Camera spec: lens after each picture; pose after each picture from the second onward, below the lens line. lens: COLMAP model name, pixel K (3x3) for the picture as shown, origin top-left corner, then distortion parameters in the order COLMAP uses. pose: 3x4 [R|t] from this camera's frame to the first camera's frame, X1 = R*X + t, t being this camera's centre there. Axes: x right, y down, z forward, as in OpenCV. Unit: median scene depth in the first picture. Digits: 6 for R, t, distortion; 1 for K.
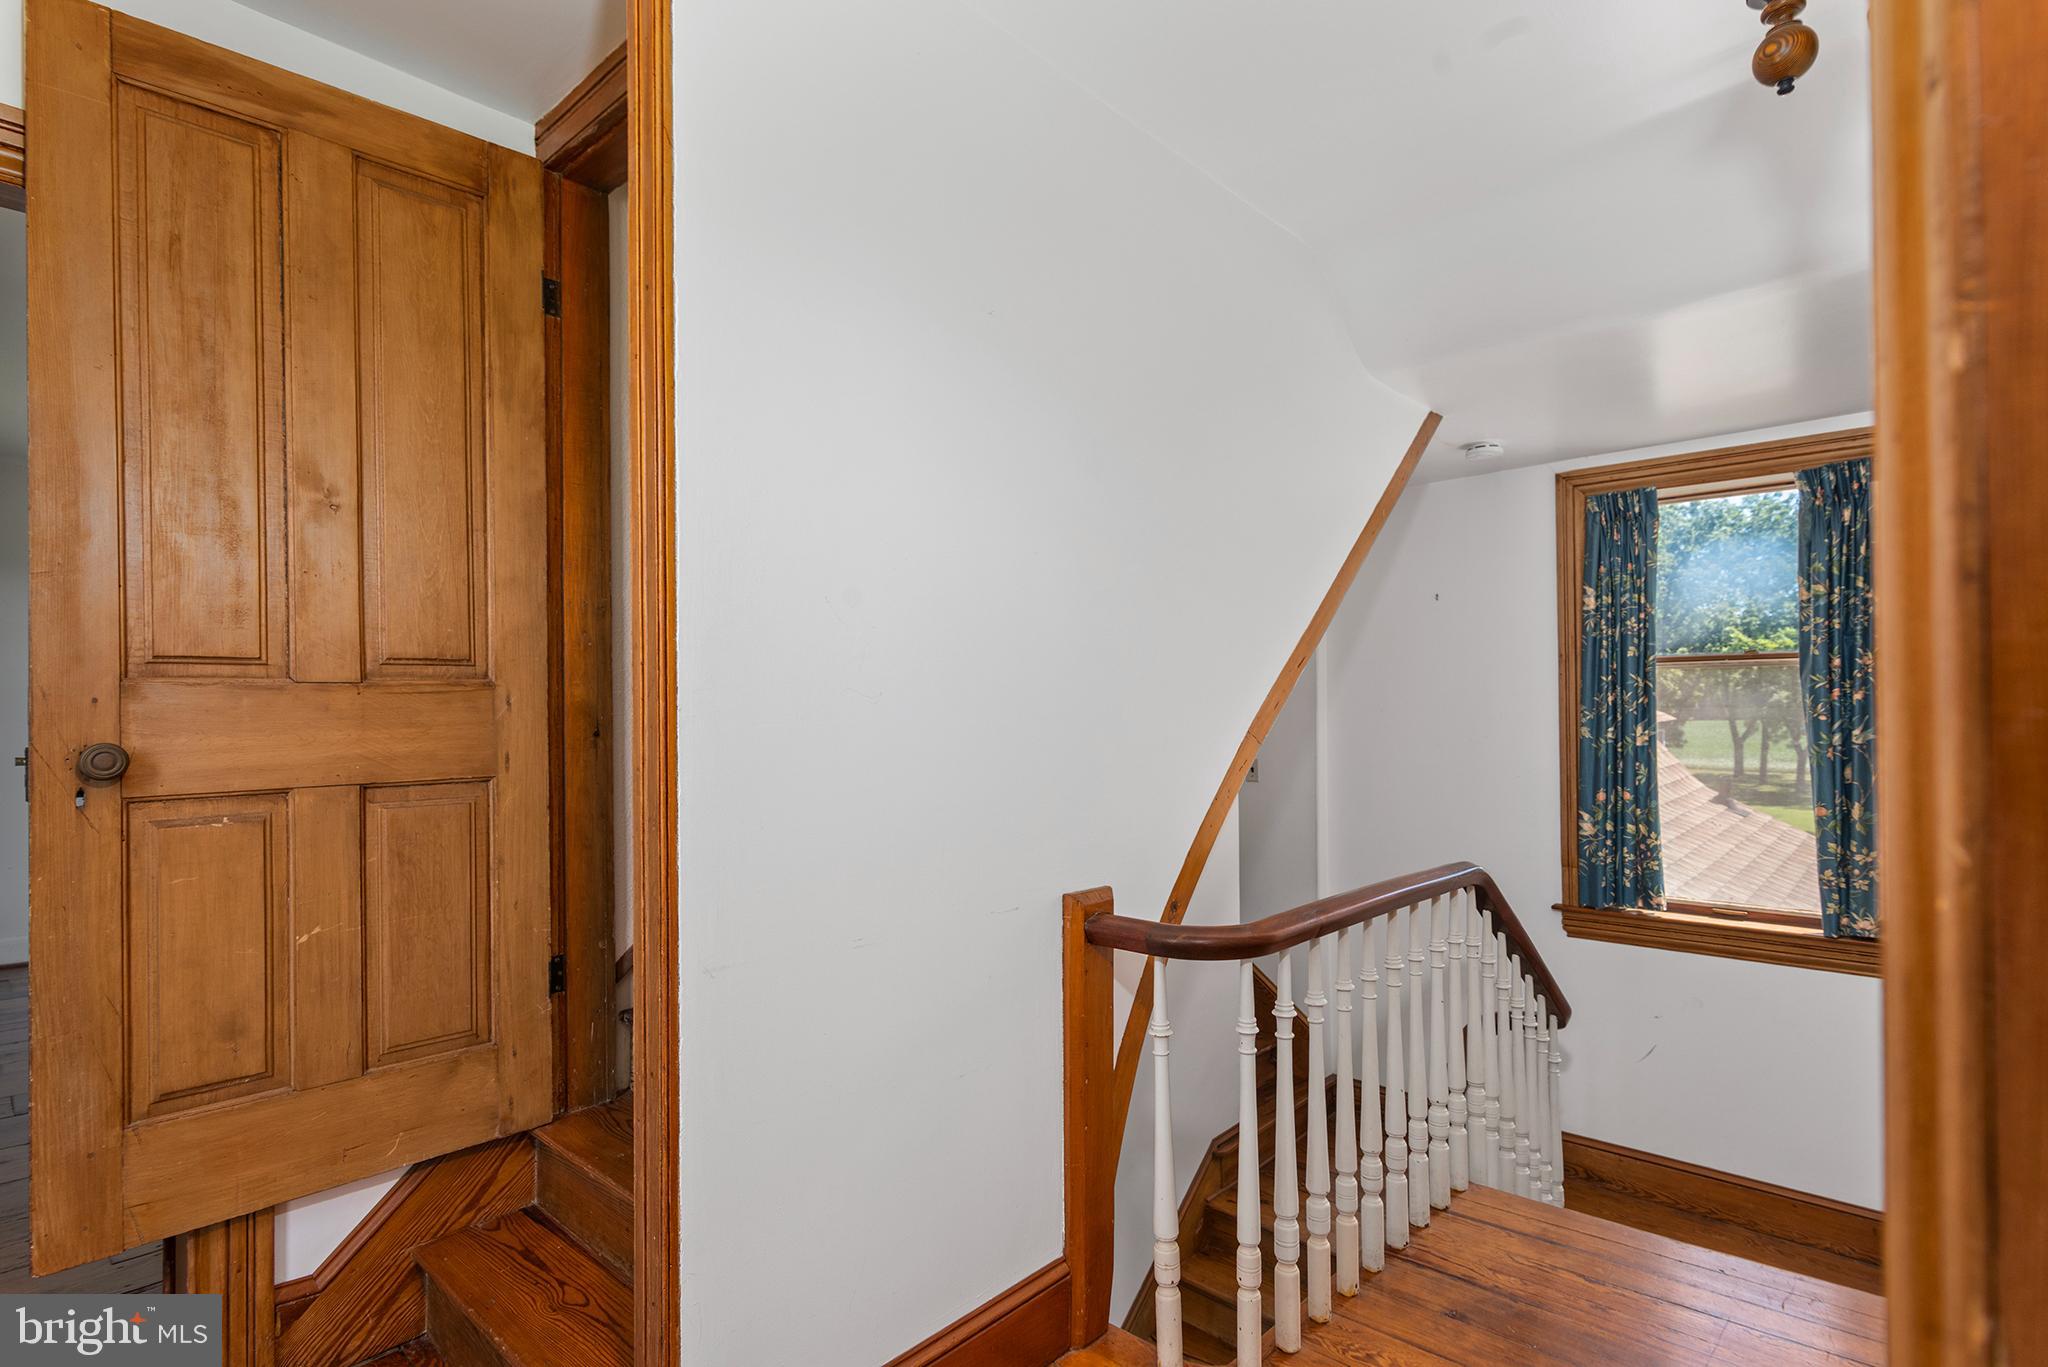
lens RADIAL K [[1011.0, 0, 1006.7], [0, 1011.0, 698.7], [0, 0, 1]] dist [0.011039, -0.001989]
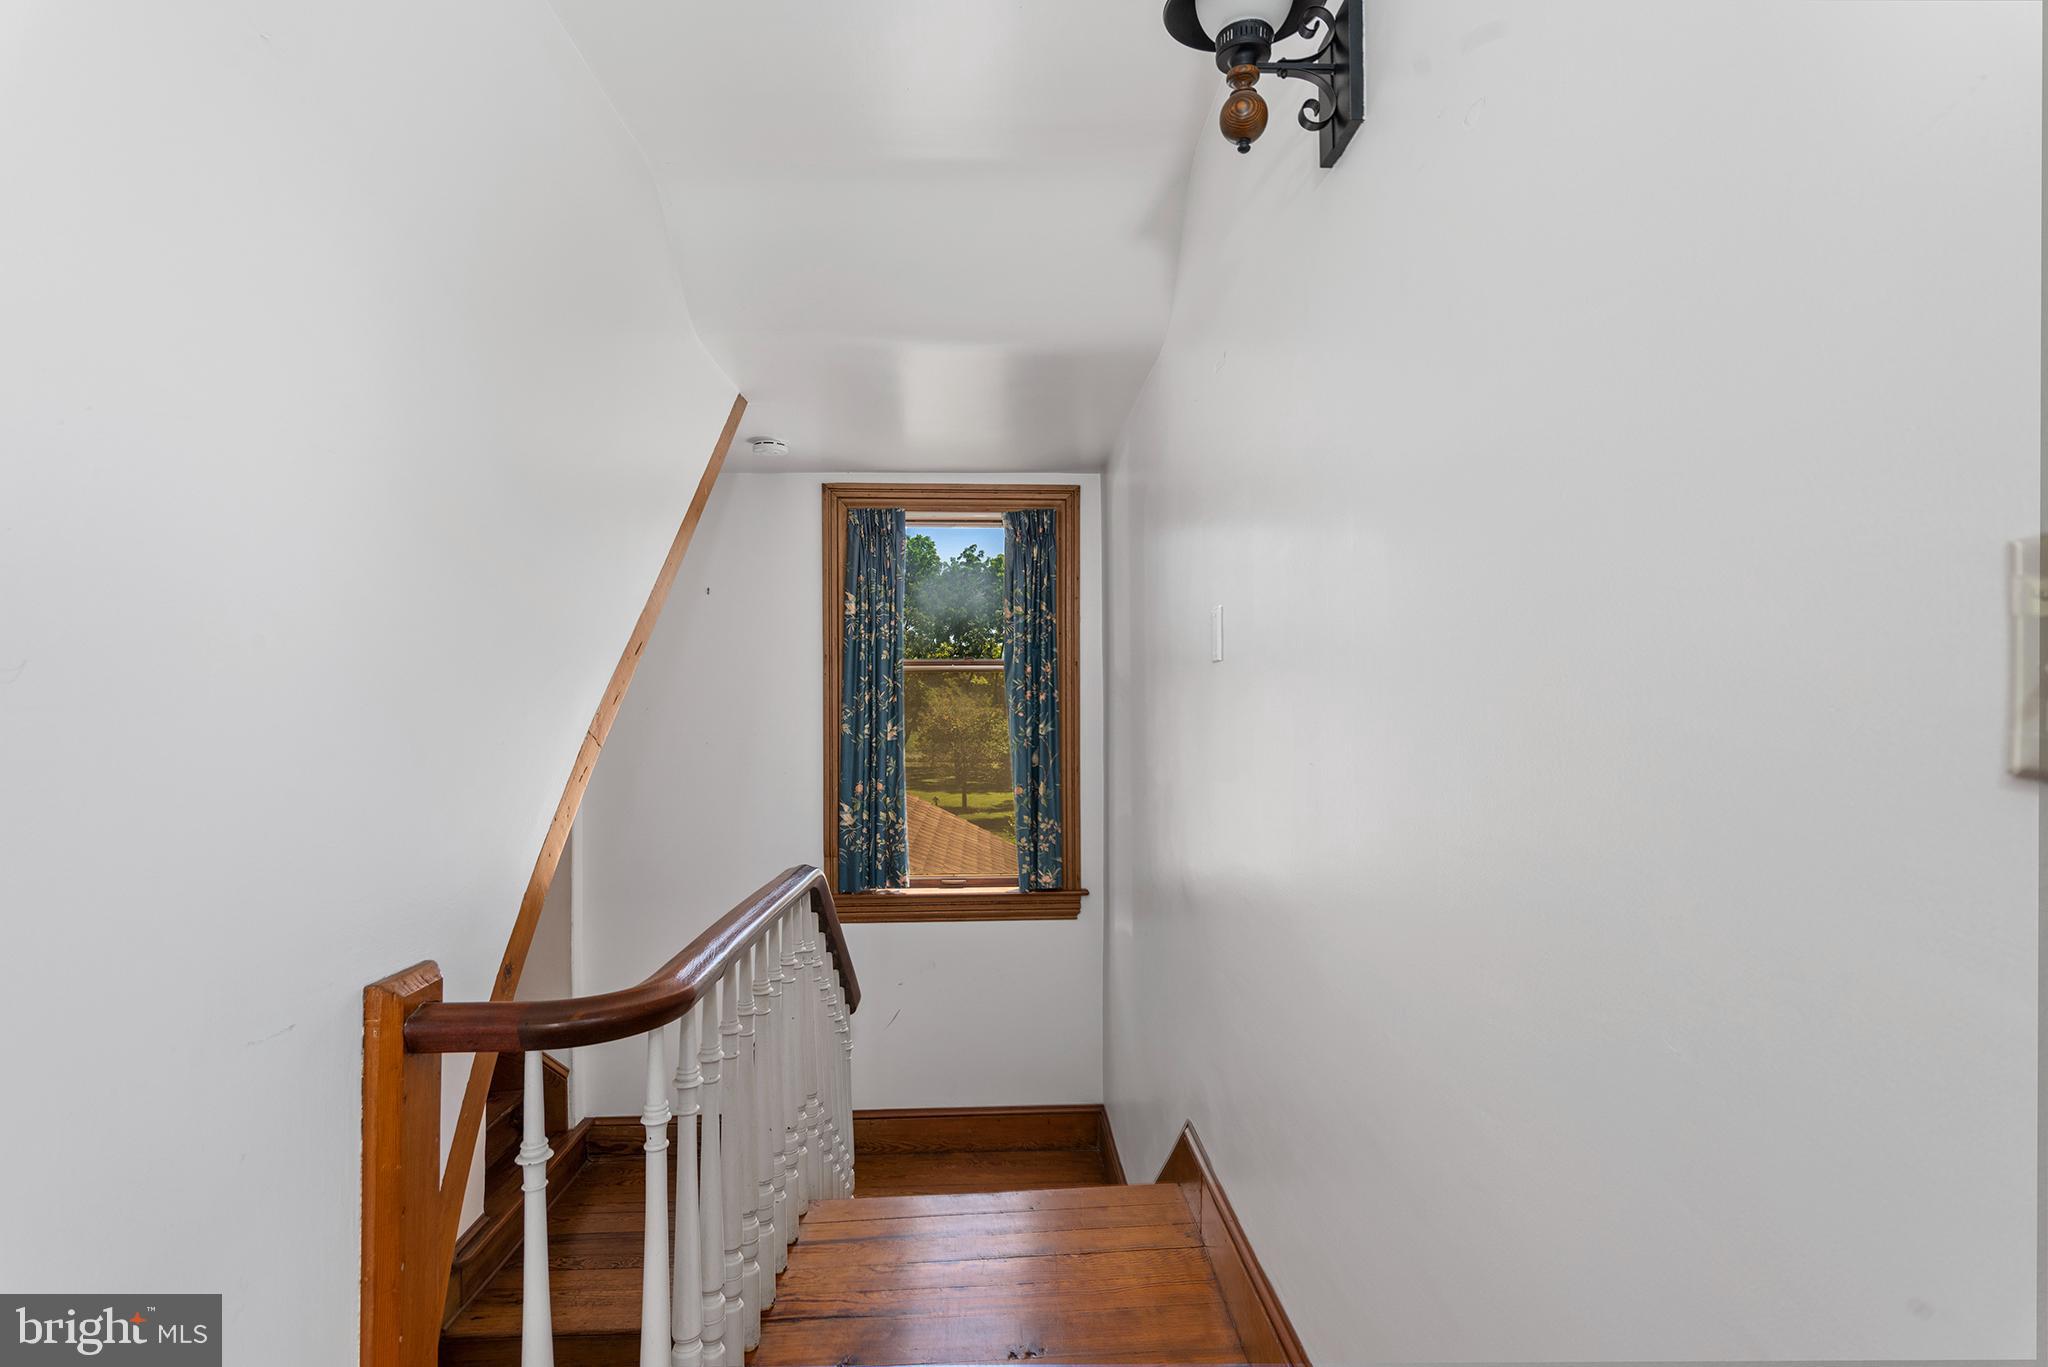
lens RADIAL K [[1011.0, 0, 1035.1], [0, 1011.0, 686.3], [0, 0, 1]] dist [0.011039, -0.001989]
pose [[0.697910, 0.017512, 0.715971, -0.062184], [-0.008342, 0.999832, -0.016323, 0.004549], [-0.716137, 0.005420, 0.697939, 0.131860]]
